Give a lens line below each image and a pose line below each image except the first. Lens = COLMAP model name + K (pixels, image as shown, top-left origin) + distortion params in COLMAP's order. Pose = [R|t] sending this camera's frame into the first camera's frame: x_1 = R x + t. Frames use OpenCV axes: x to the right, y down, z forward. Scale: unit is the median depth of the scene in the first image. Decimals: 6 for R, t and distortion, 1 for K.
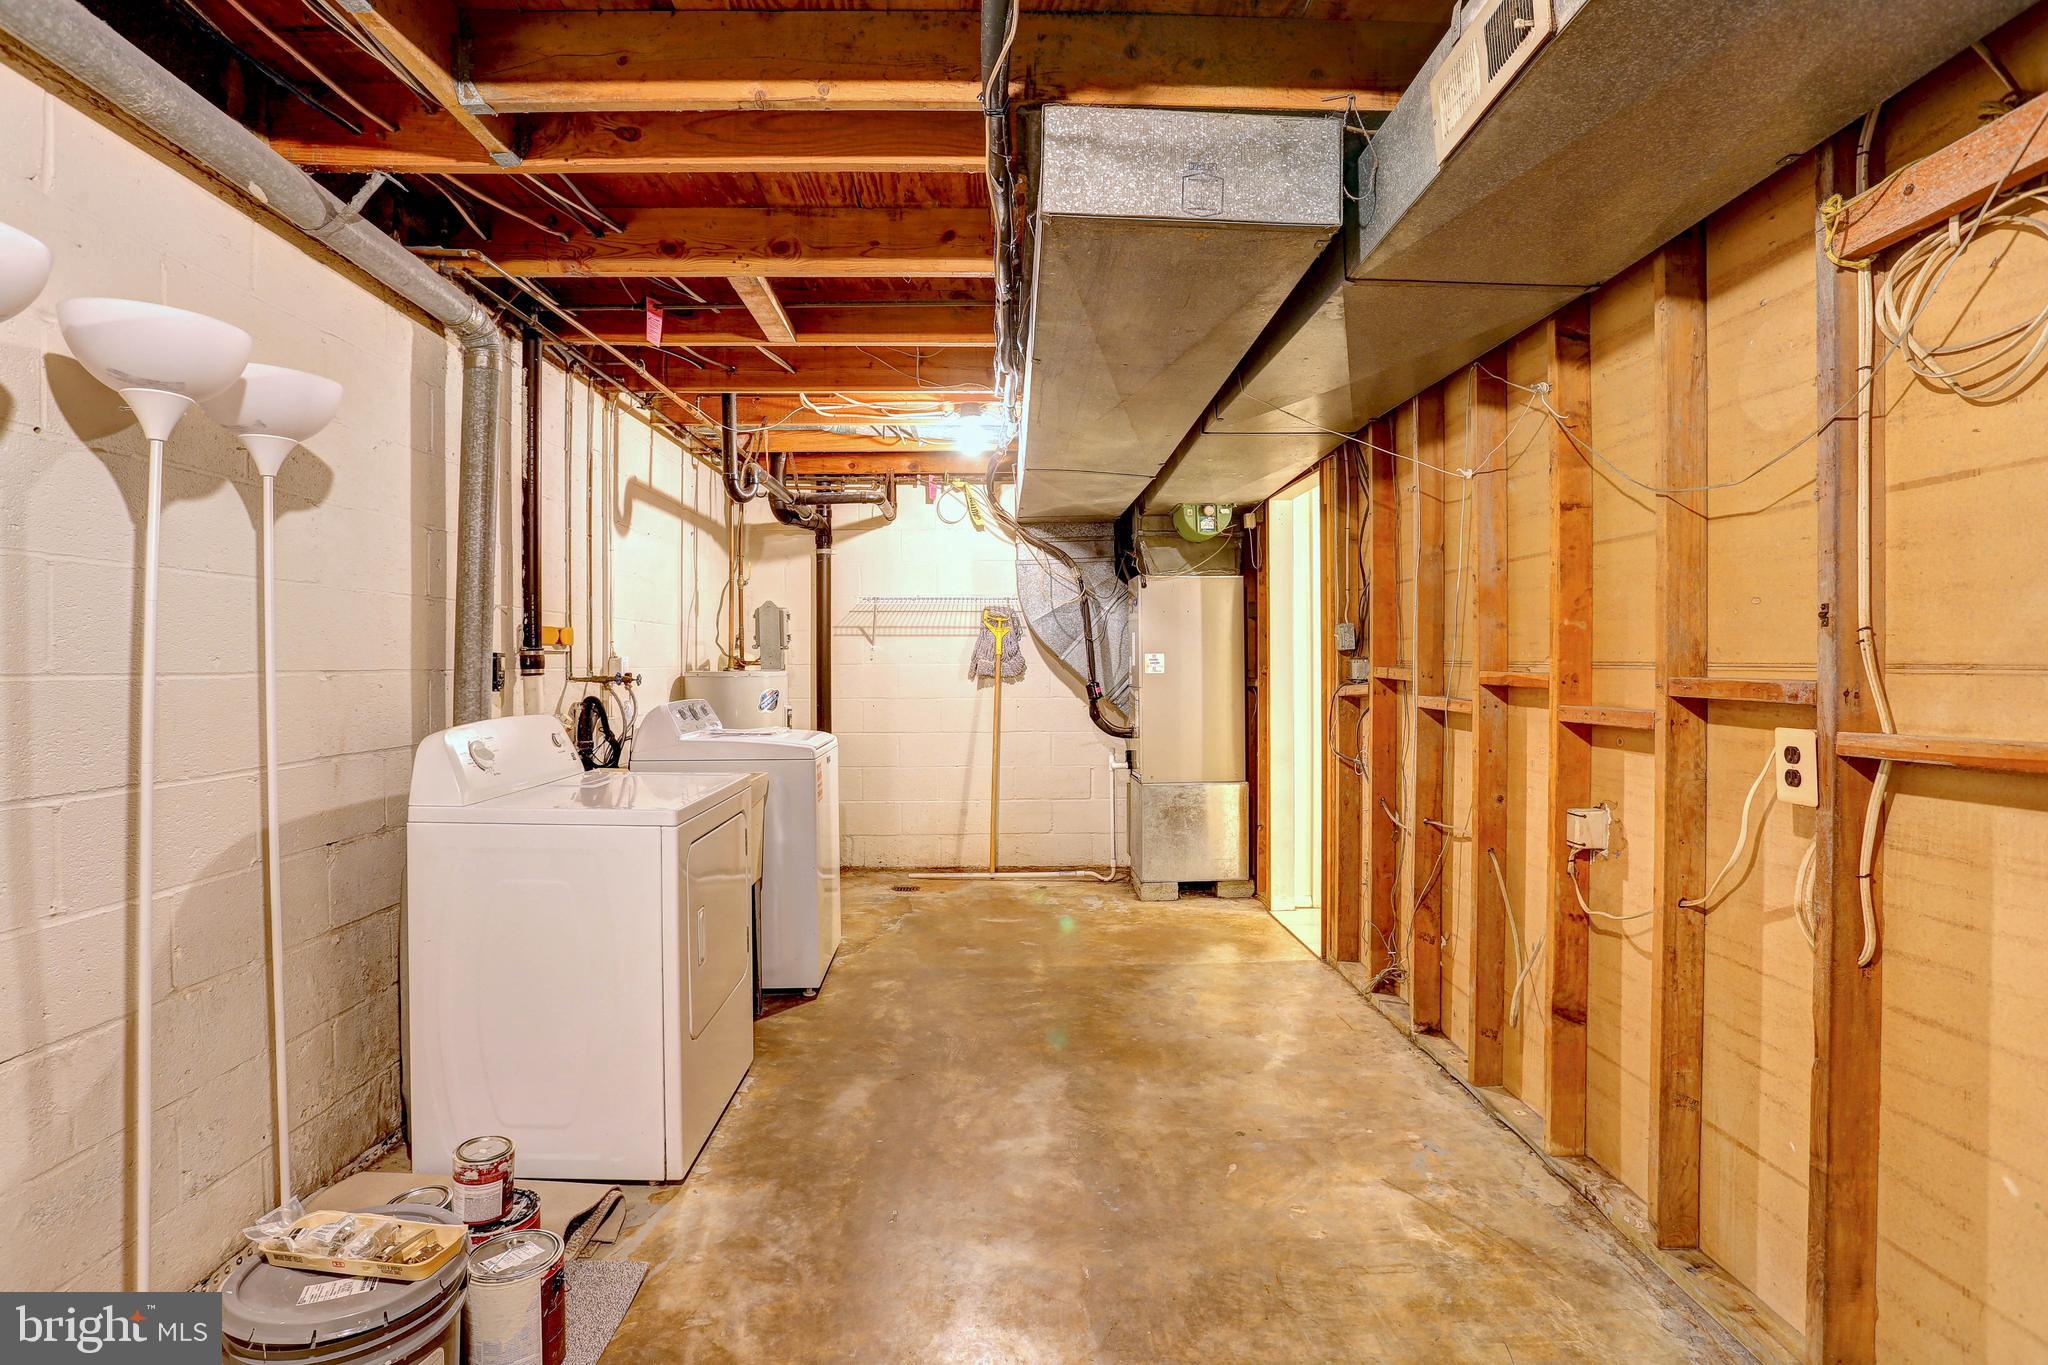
lens RADIAL K [[999.0, 0, 1018.2], [0, 999.0, 670.0], [0, 0, 1]] dist [-0.042211, 0.000638]
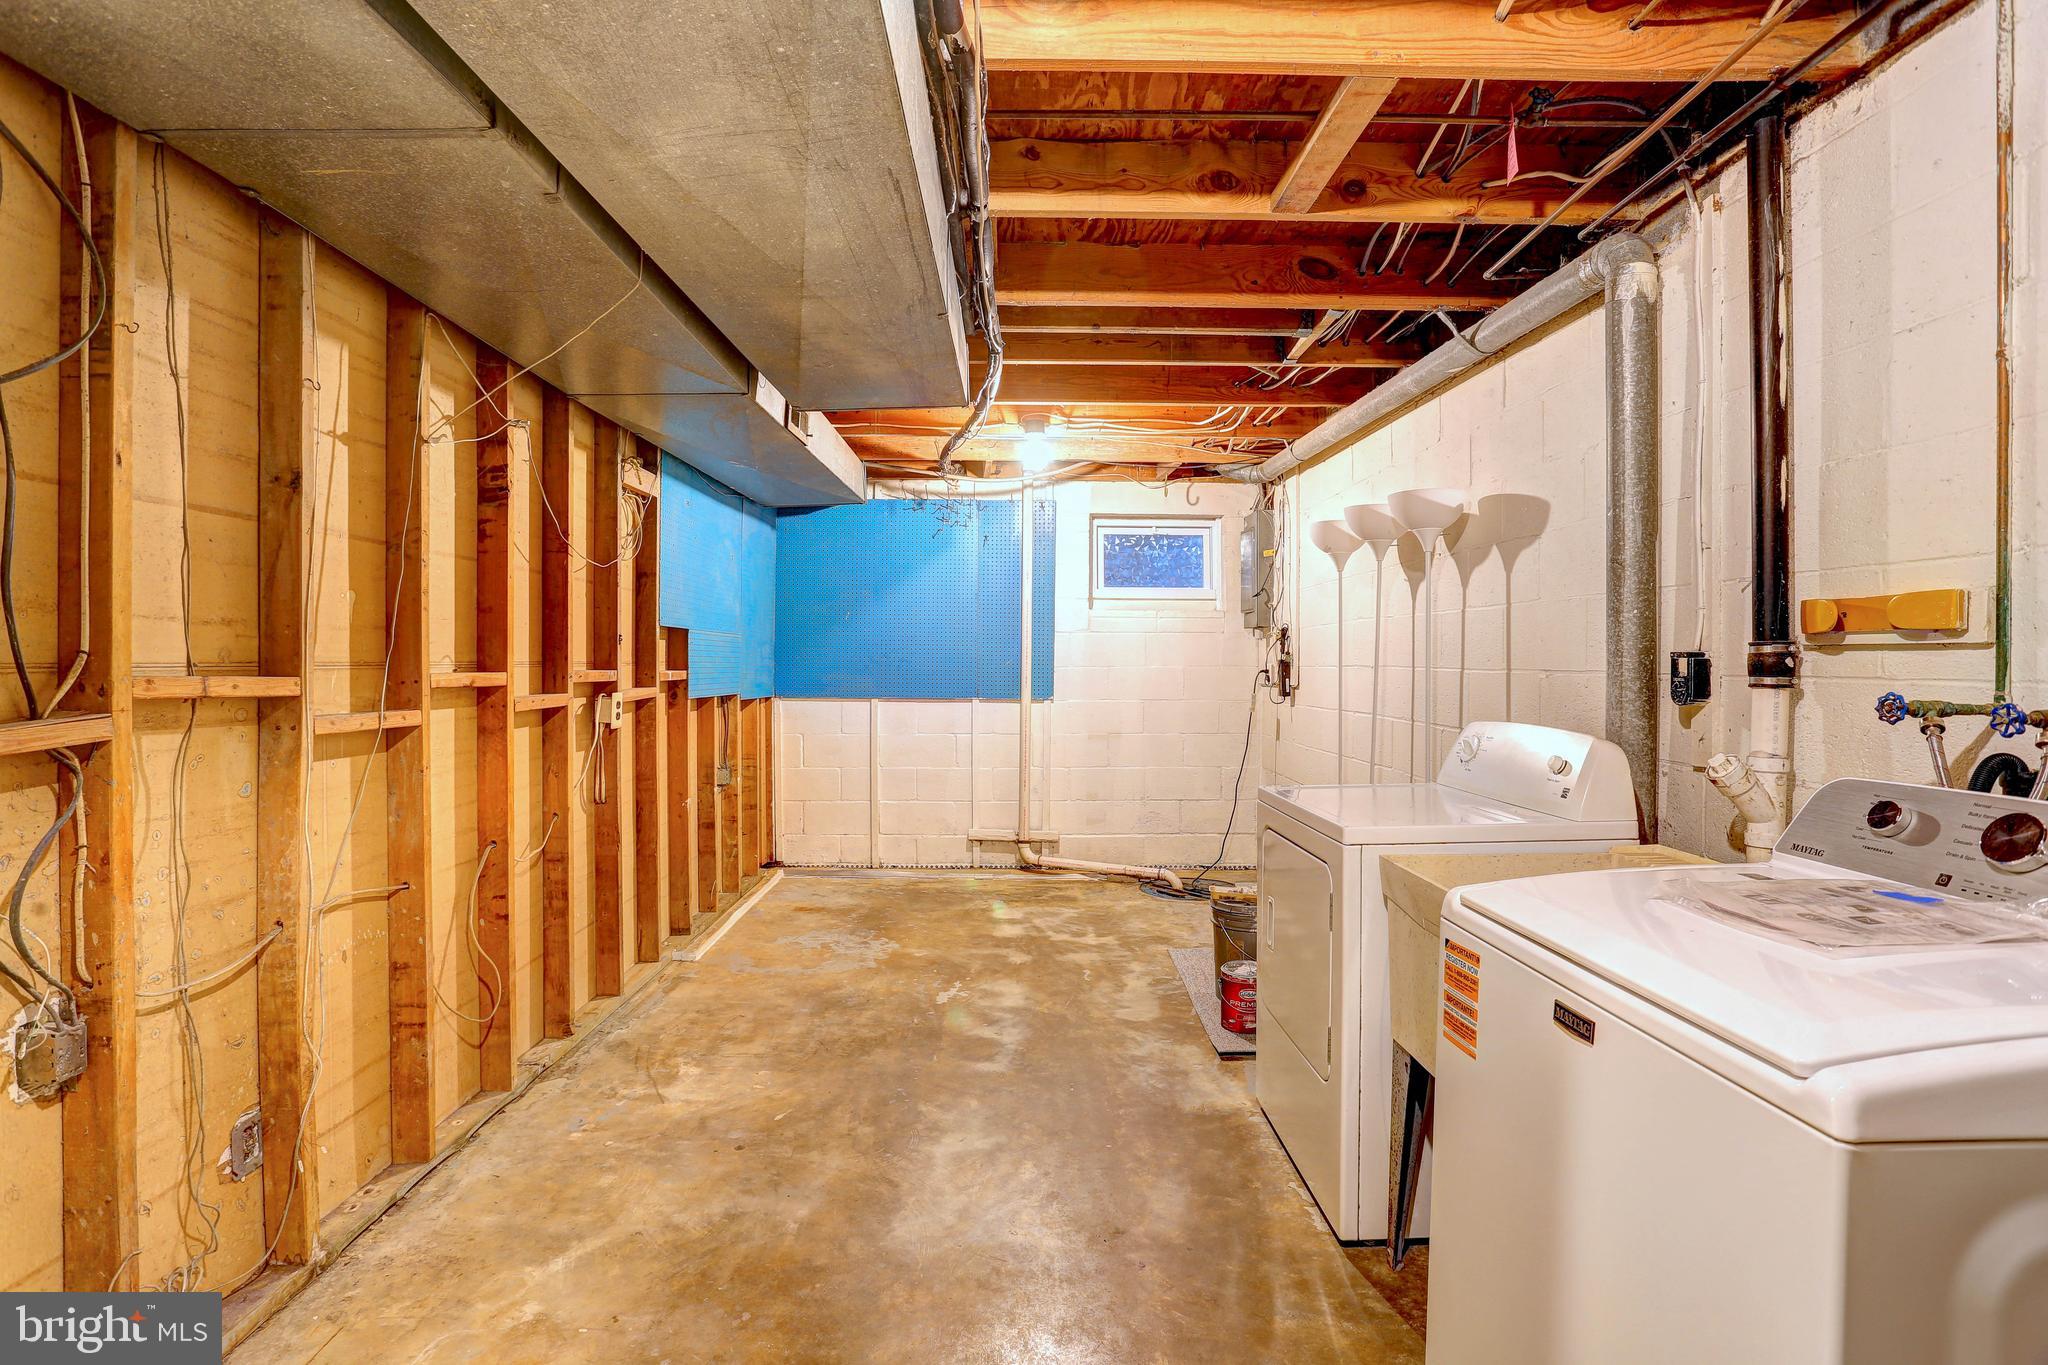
lens RADIAL K [[999.0, 0, 1018.2], [0, 999.0, 670.0], [0, 0, 1]] dist [-0.042211, 0.000638]
pose [[-0.999947, -0.000282, 0.010334, -0.061699], [-0.000070, 0.999789, 0.020534, -0.021667], [-0.010338, 0.020532, -0.999736, 2.057447]]
